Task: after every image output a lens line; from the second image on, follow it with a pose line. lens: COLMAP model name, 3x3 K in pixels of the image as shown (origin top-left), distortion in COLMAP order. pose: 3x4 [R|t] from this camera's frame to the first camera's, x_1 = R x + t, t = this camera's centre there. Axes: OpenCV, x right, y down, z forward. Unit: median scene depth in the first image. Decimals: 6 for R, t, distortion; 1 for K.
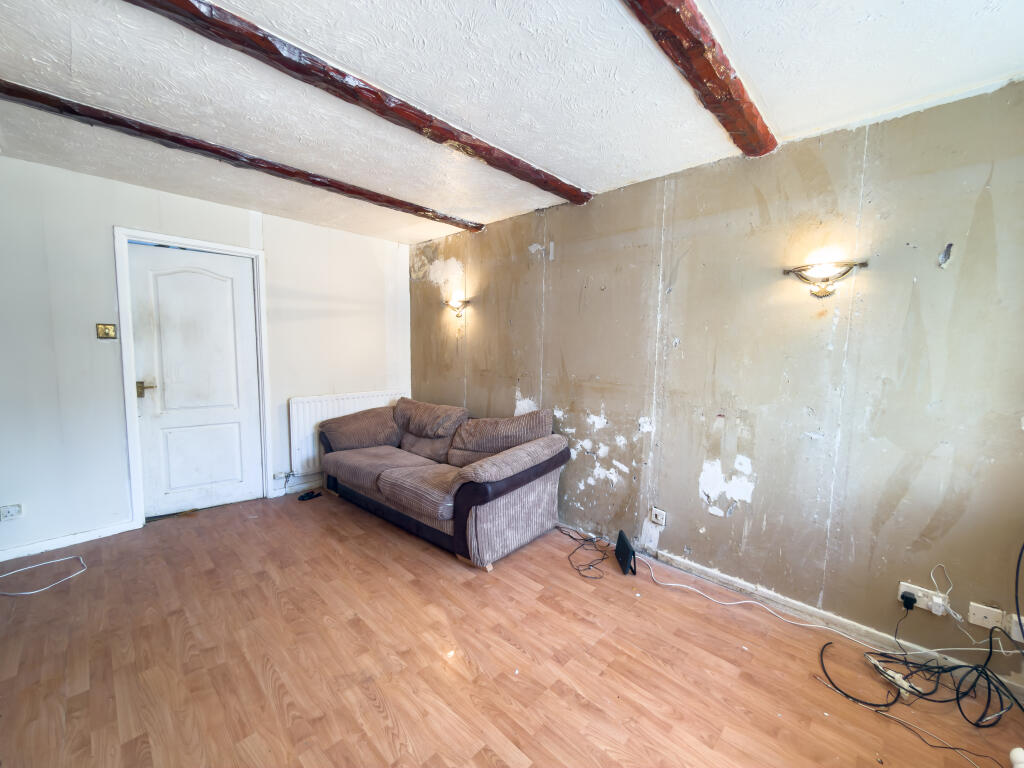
lens RADIAL K [[416.2, 0, 515.8], [0, 416.2, 384.4], [0, 0, 1]] dist [-0.000475, -0.000057]
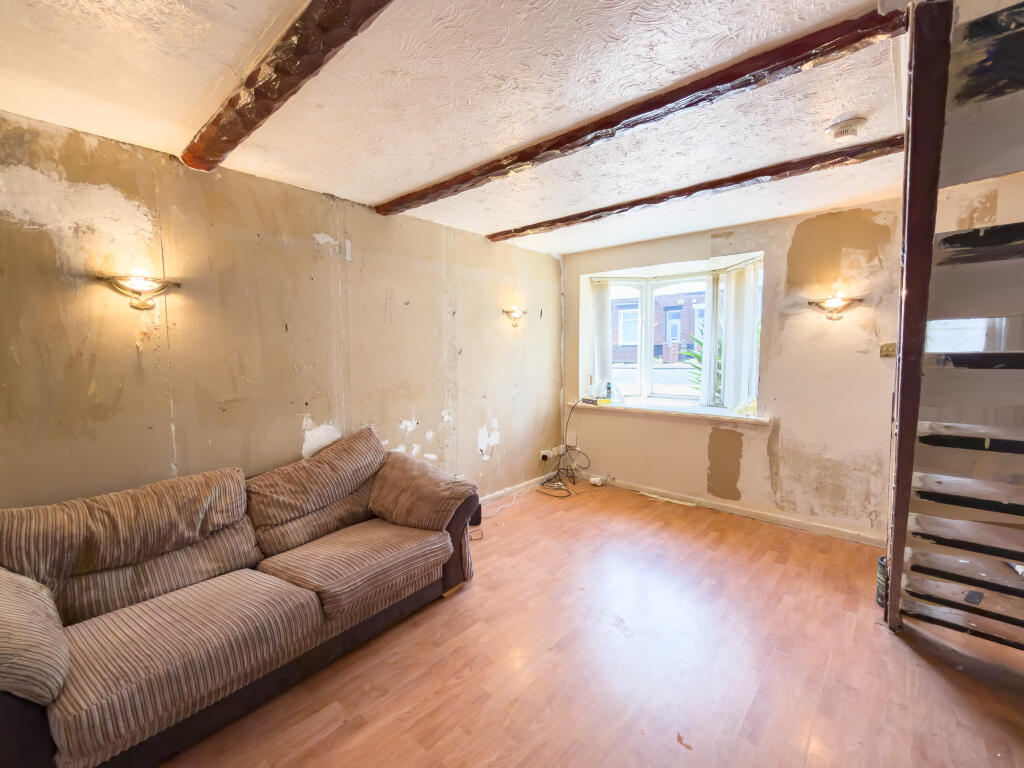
lens RADIAL K [[433.7, 0, 512.0], [0, 433.7, 384.0], [0, 0, 1]] dist [-0.001066, -0.000034]
pose [[-0.029263, -0.099185, 0.994639, -1.139080], [0.098725, 0.989913, 0.101618, -0.129433], [-0.994684, 0.101169, -0.019176, 0.918999]]
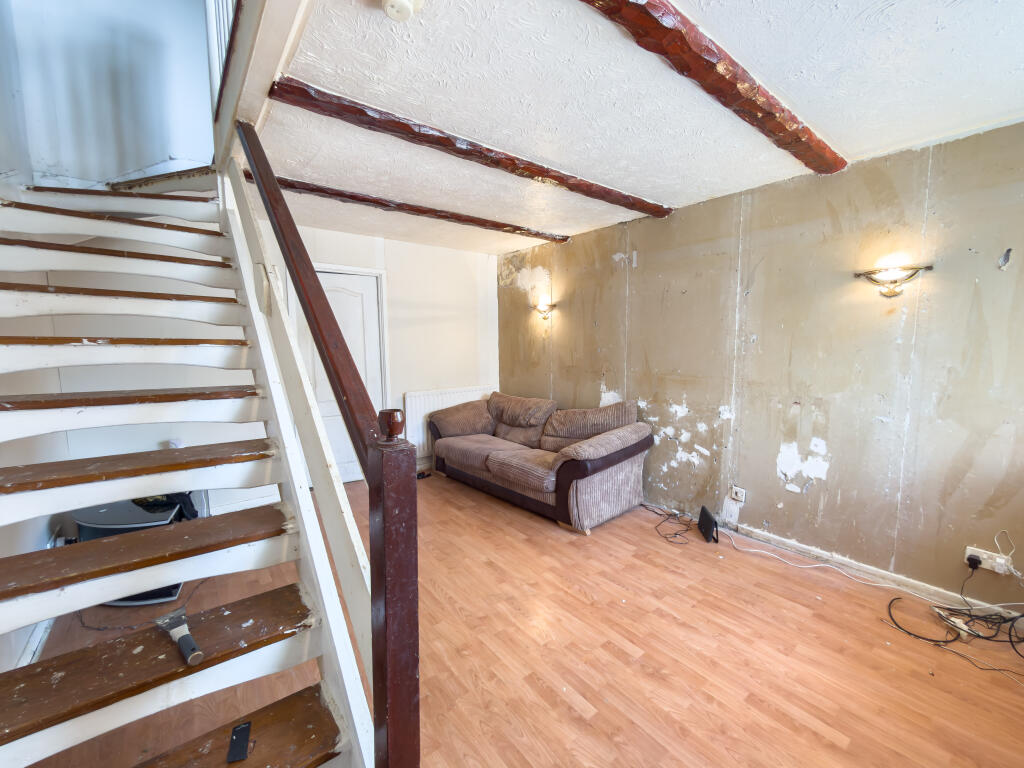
lens RADIAL K [[433.7, 0, 512.0], [0, 433.7, 384.0], [0, 0, 1]] dist [-0.001066, -0.000034]
pose [[0.990074, -0.010840, -0.140129, -0.106143], [0.011600, 0.999922, 0.004612, 0.008883], [0.140068, -0.006192, 0.990123, -0.270088]]
